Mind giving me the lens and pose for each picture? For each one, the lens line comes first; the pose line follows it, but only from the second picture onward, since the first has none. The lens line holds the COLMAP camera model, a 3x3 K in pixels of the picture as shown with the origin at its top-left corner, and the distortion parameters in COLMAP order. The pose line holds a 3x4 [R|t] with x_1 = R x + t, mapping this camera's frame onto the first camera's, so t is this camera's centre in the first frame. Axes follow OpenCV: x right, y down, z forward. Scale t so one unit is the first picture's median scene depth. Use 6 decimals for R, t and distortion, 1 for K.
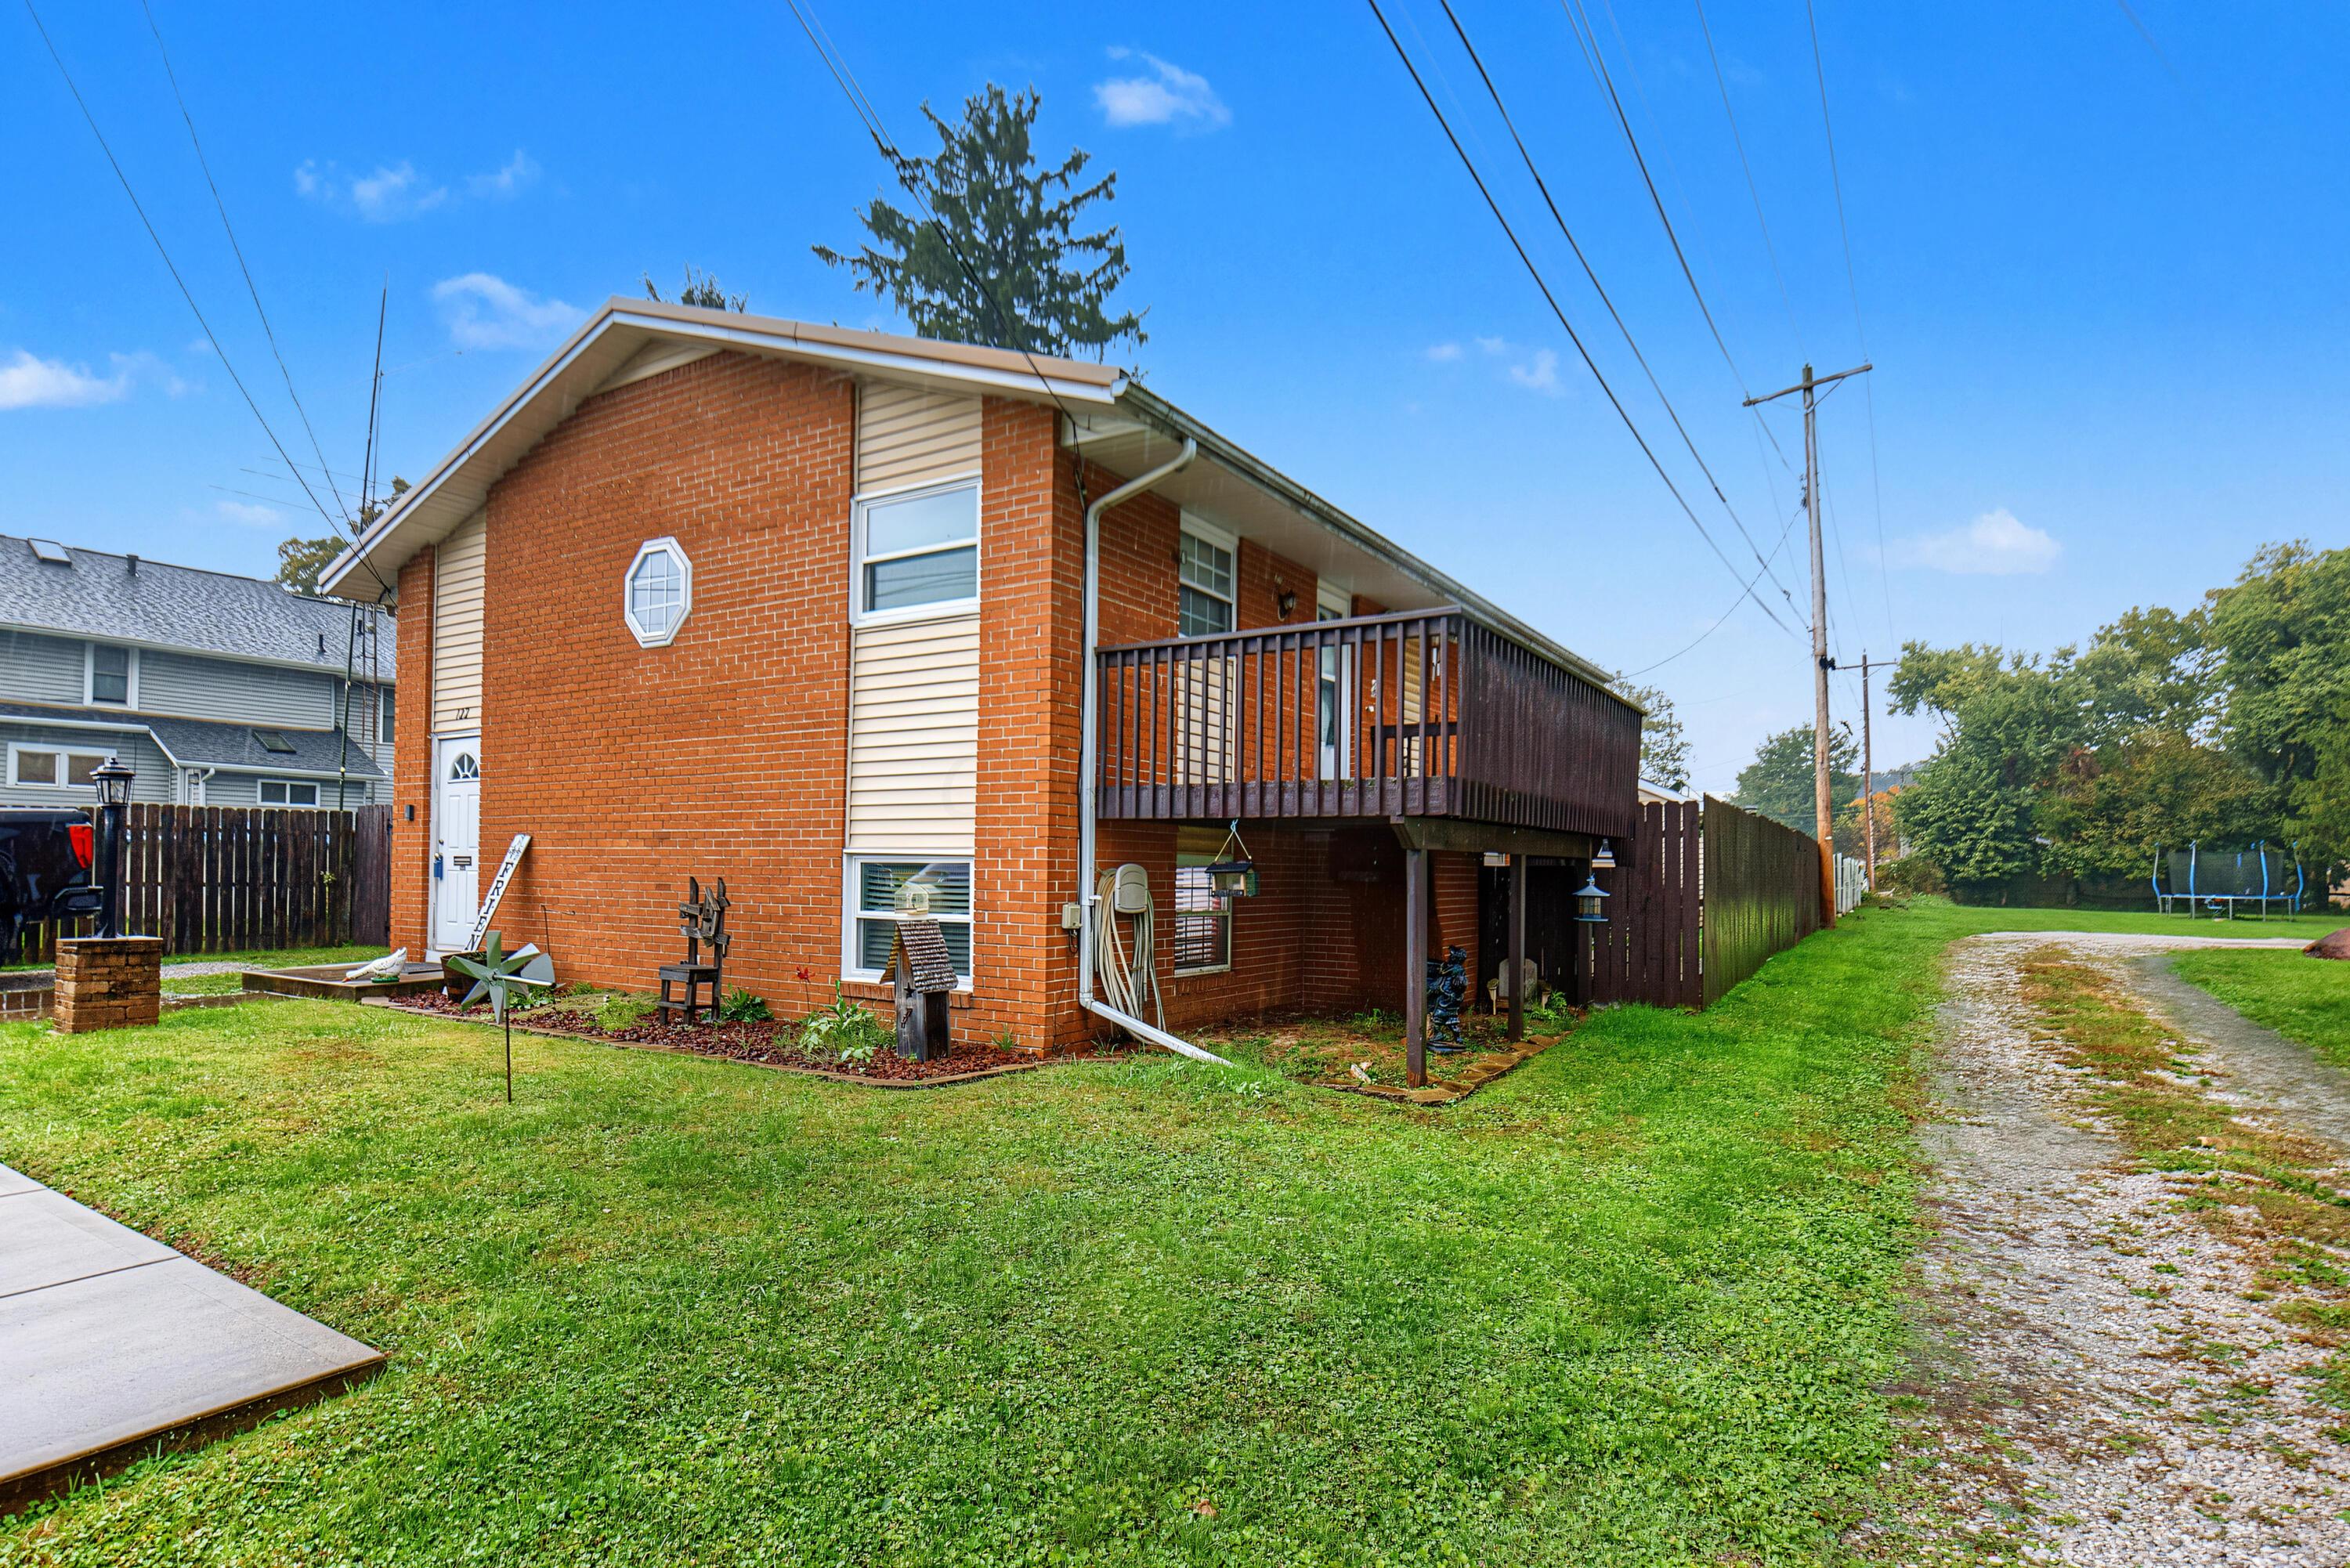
lens RADIAL K [[1177.0, 0, 1172.3], [0, 1177.0, 818.7], [0, 0, 1]] dist [0.001548, -0.000717]
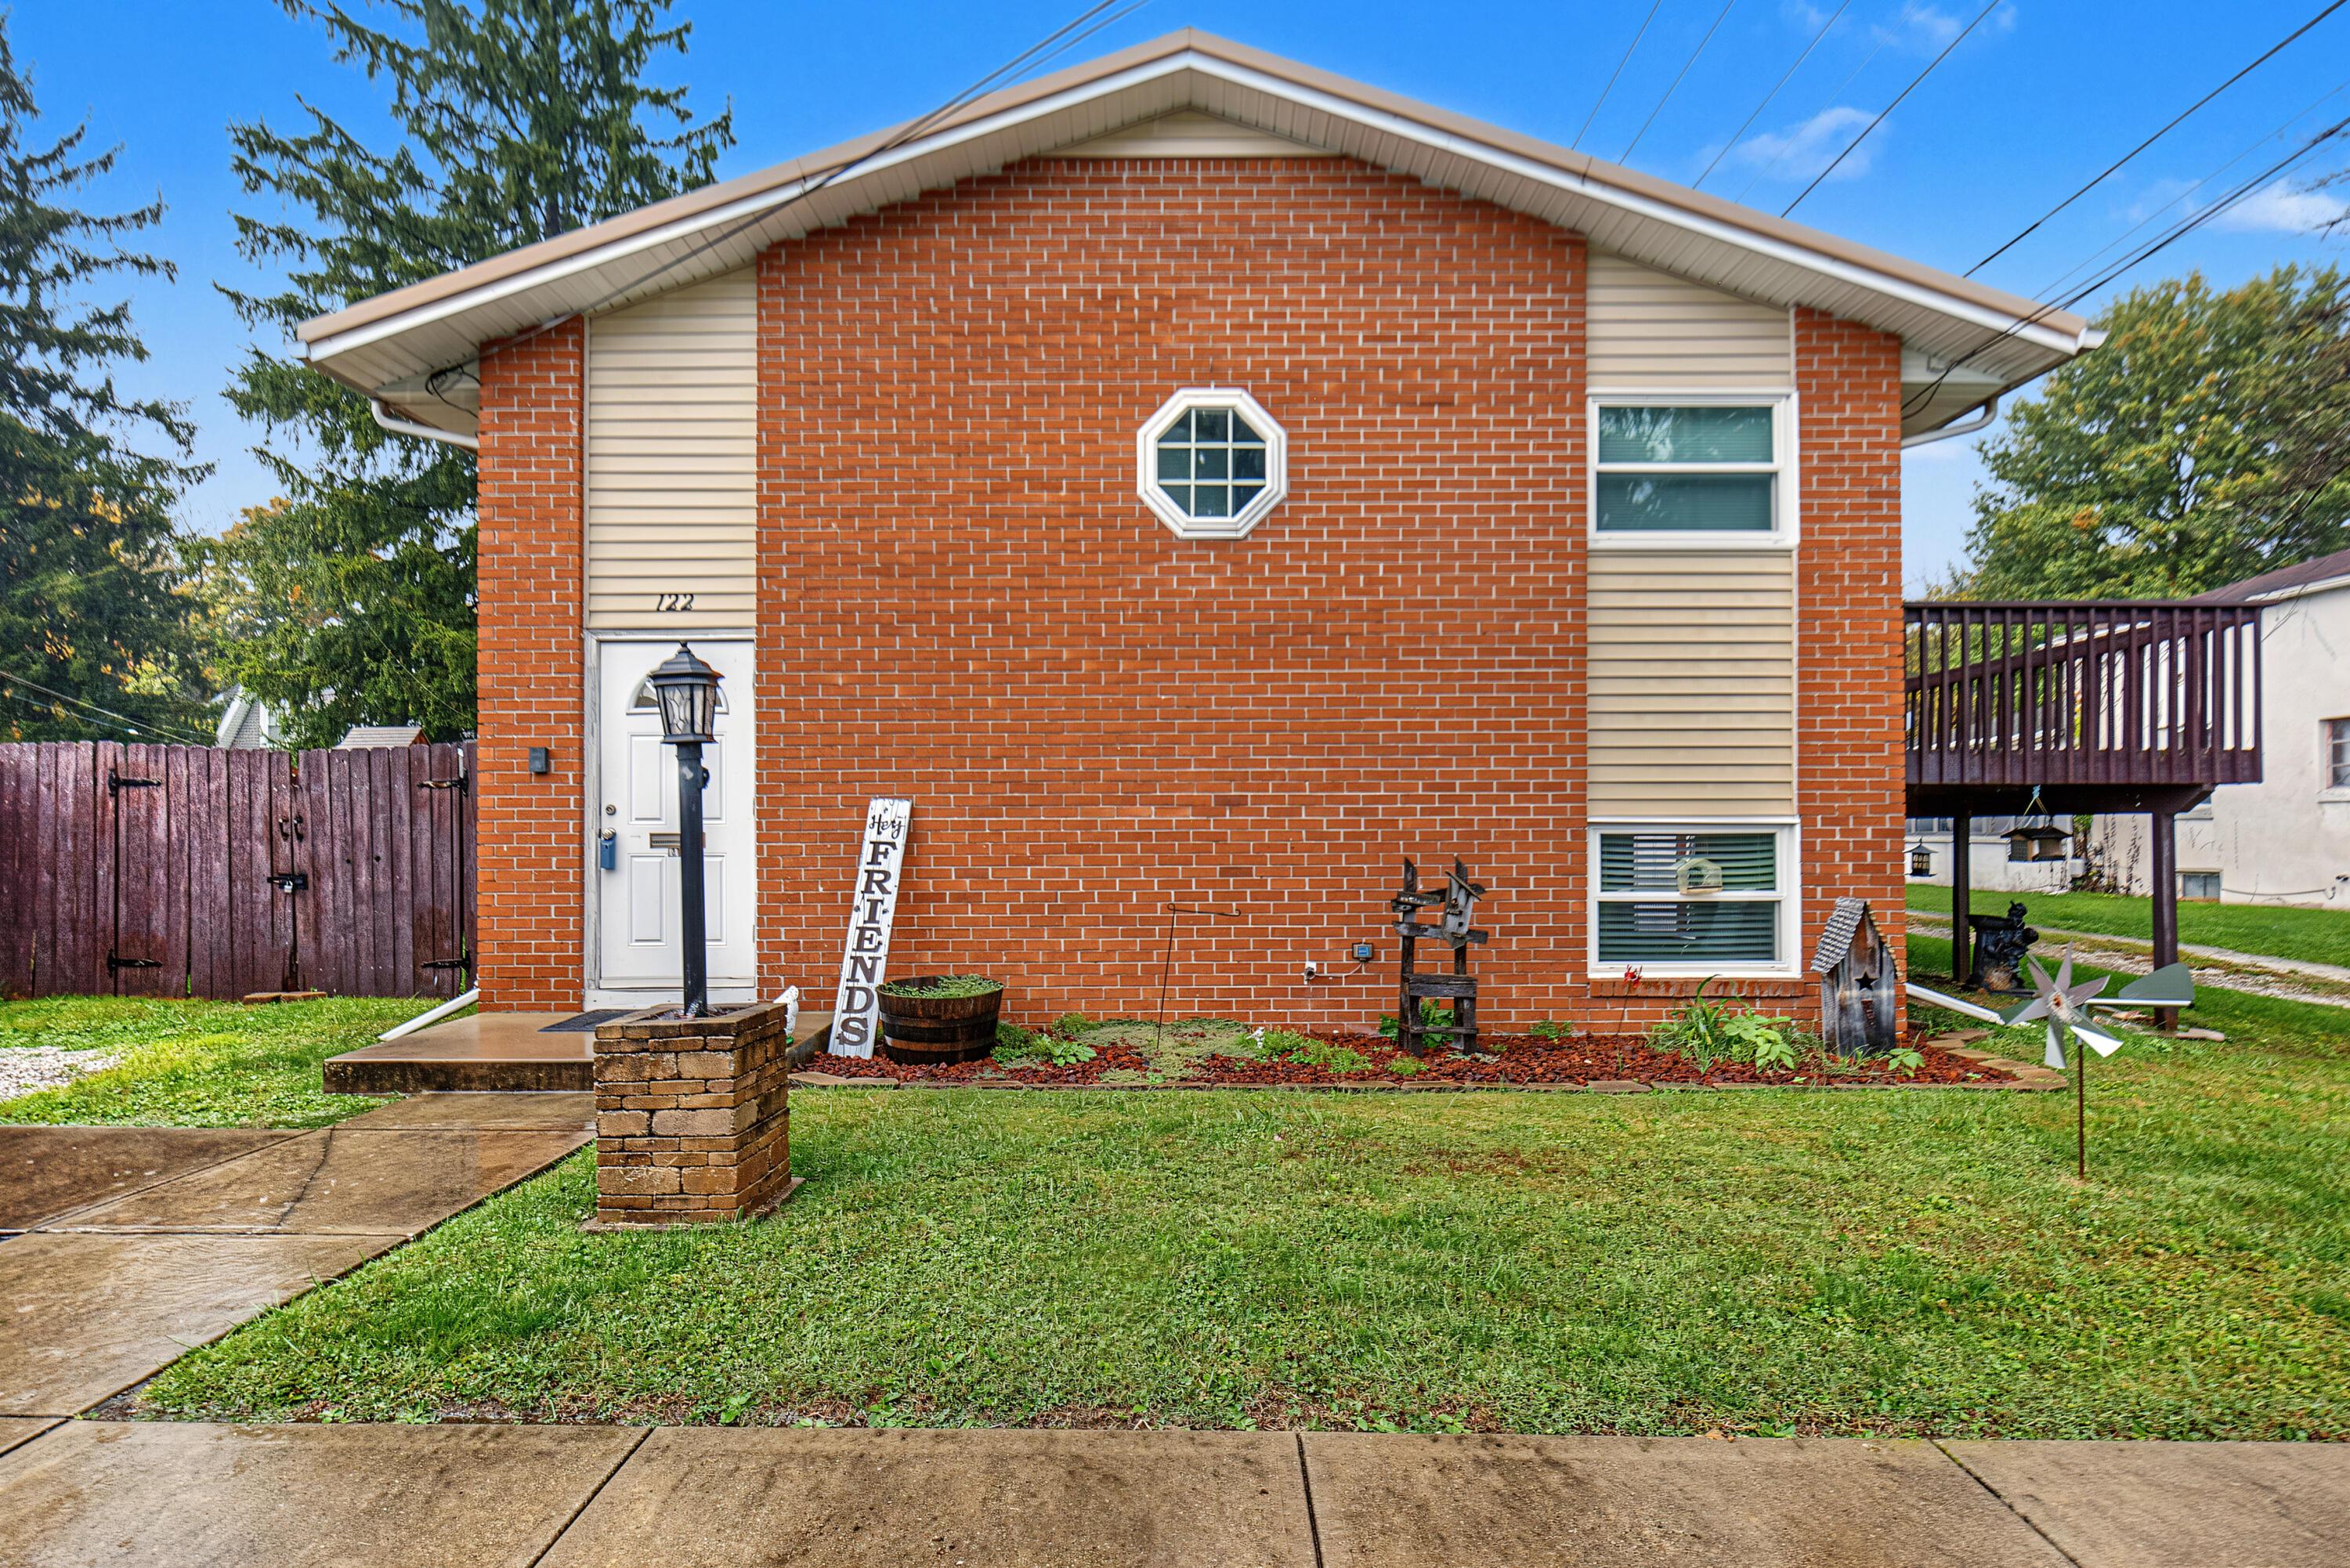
lens RADIAL K [[1176.7, 0, 1168.7], [0, 1176.7, 810.6], [0, 0, 1]] dist [0.001252, -0.000664]
pose [[0.850092, 0.002008, 0.526631, -0.930630], [-0.009229, 0.999896, 0.011085, 0.014234], [-0.526554, -0.014284, 0.850022, 0.443277]]
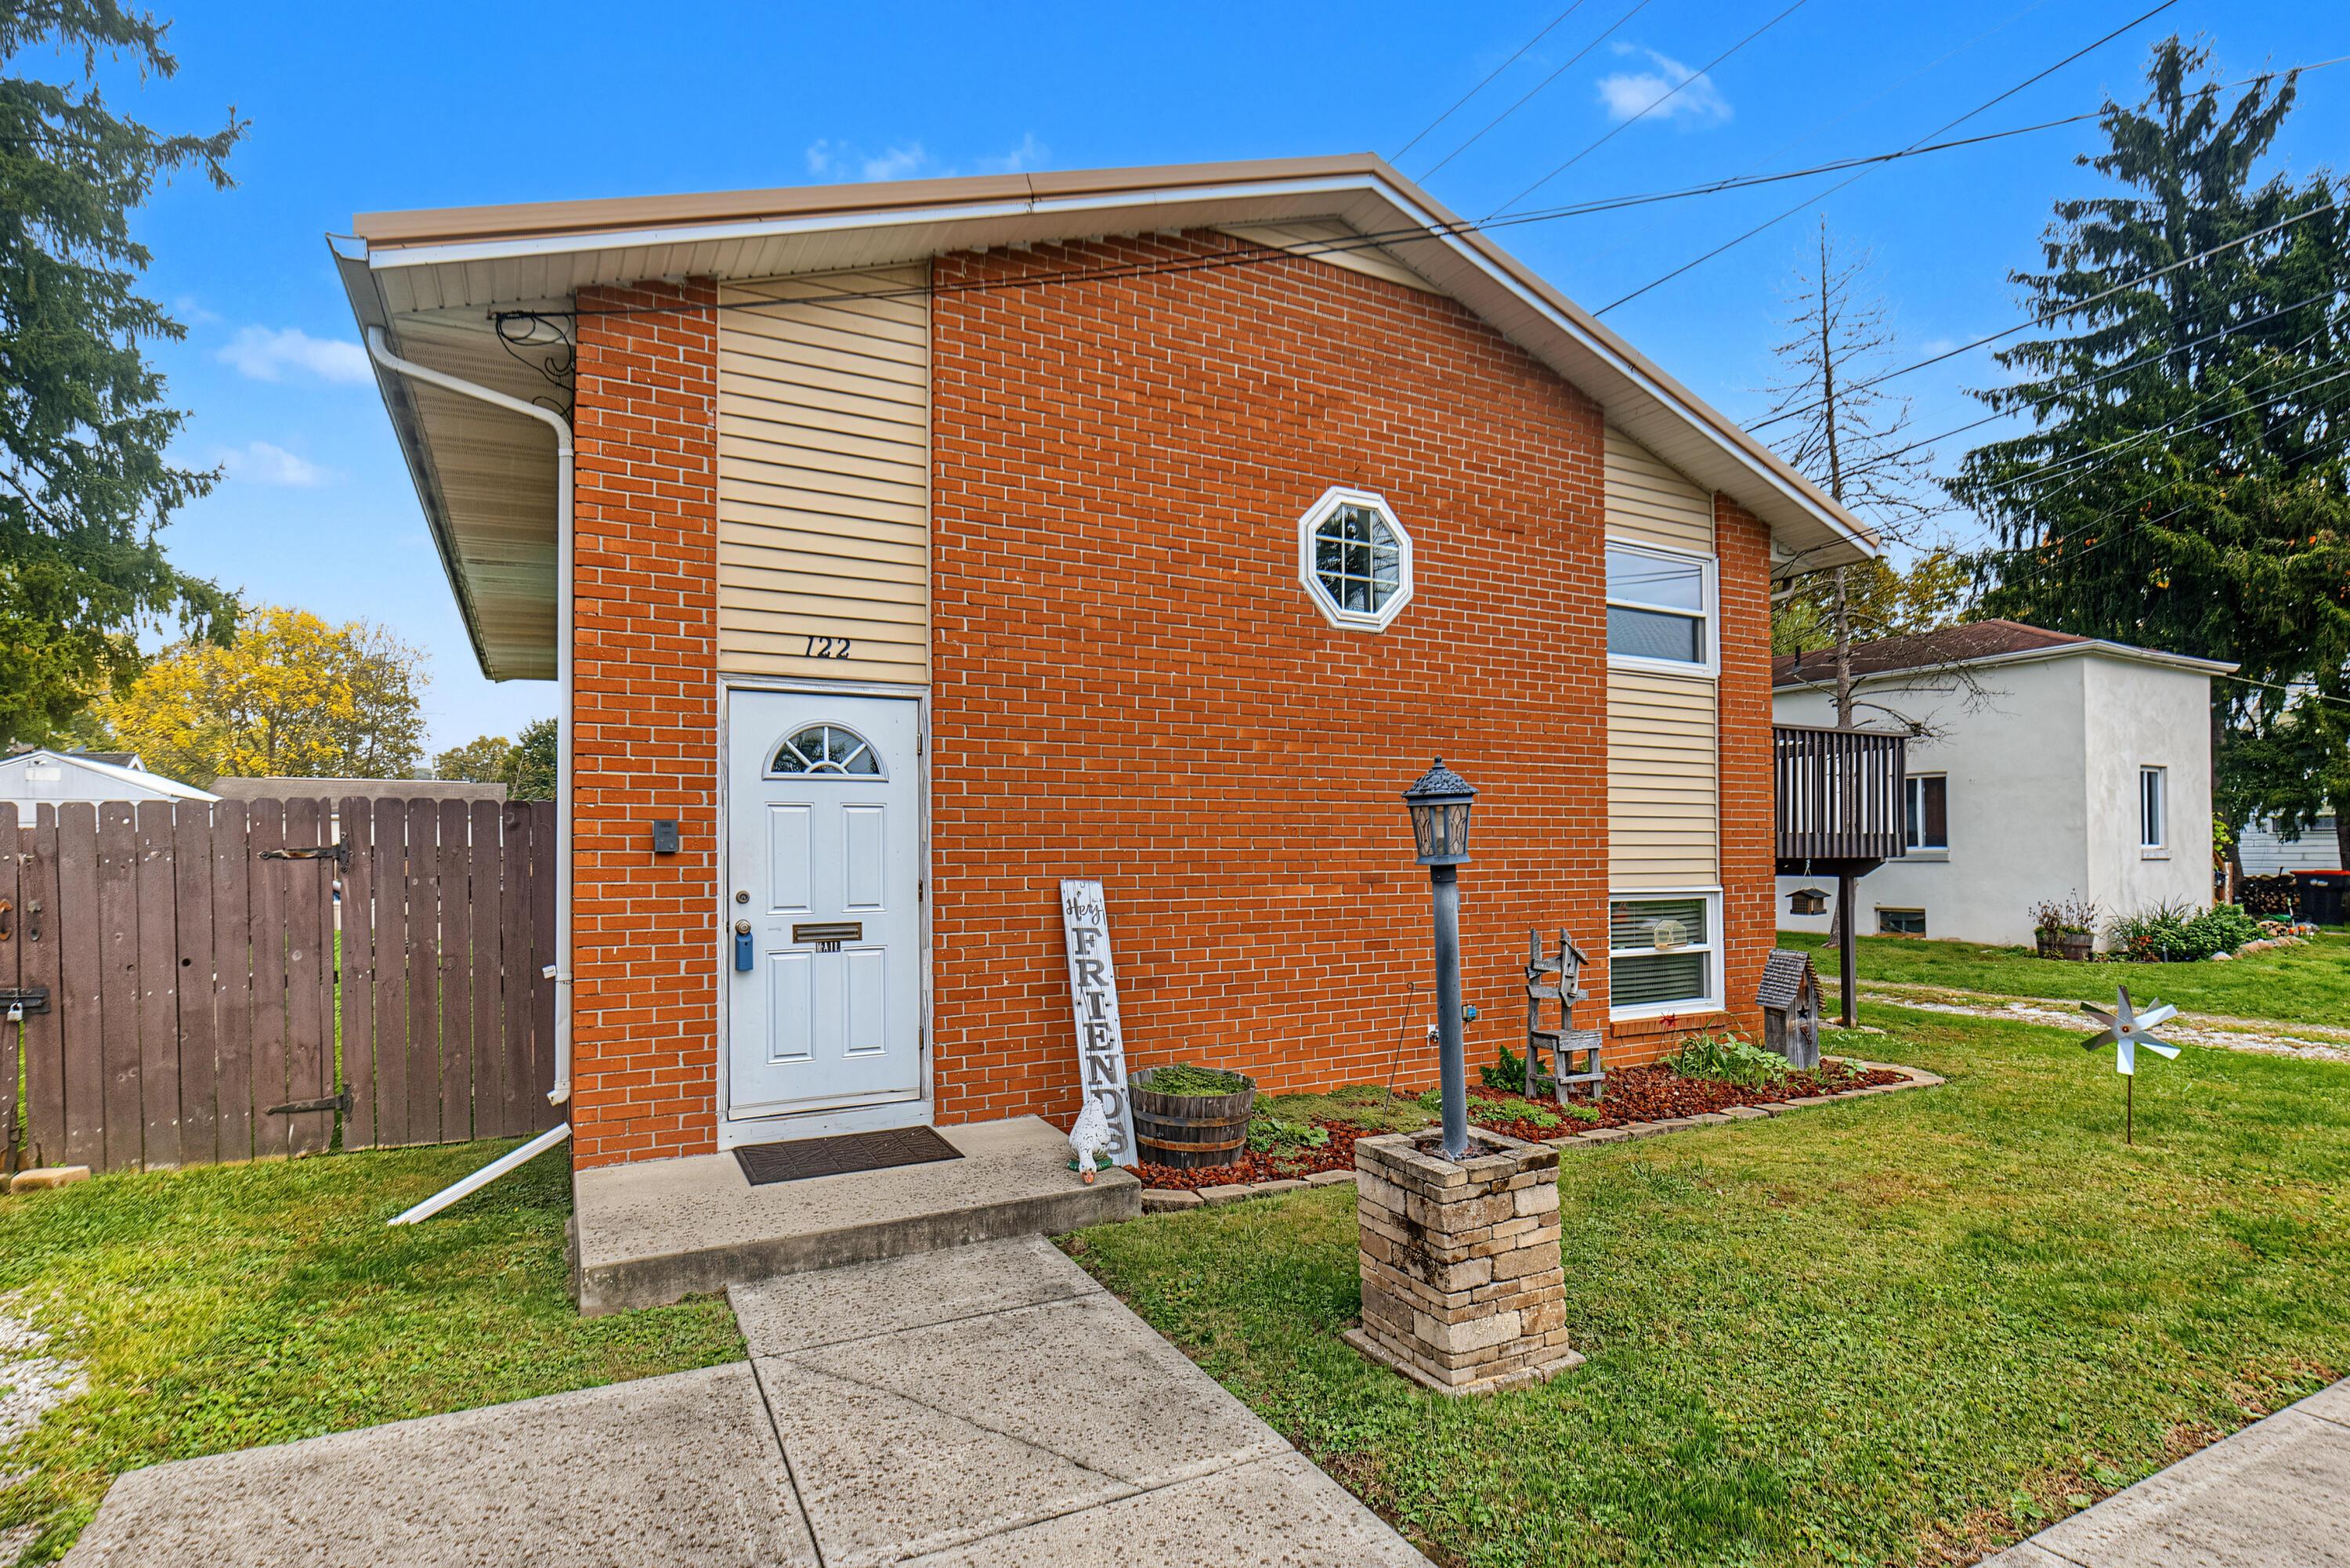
lens RADIAL K [[1177.0, 0, 1172.3], [0, 1177.0, 818.7], [0, 0, 1]] dist [0.001548, -0.000717]
pose [[0.493083, 0.017993, 0.869796, -1.284006], [-0.020408, 0.999750, -0.009112, -0.016499], [-0.869743, -0.013257, 0.493327, 0.806165]]
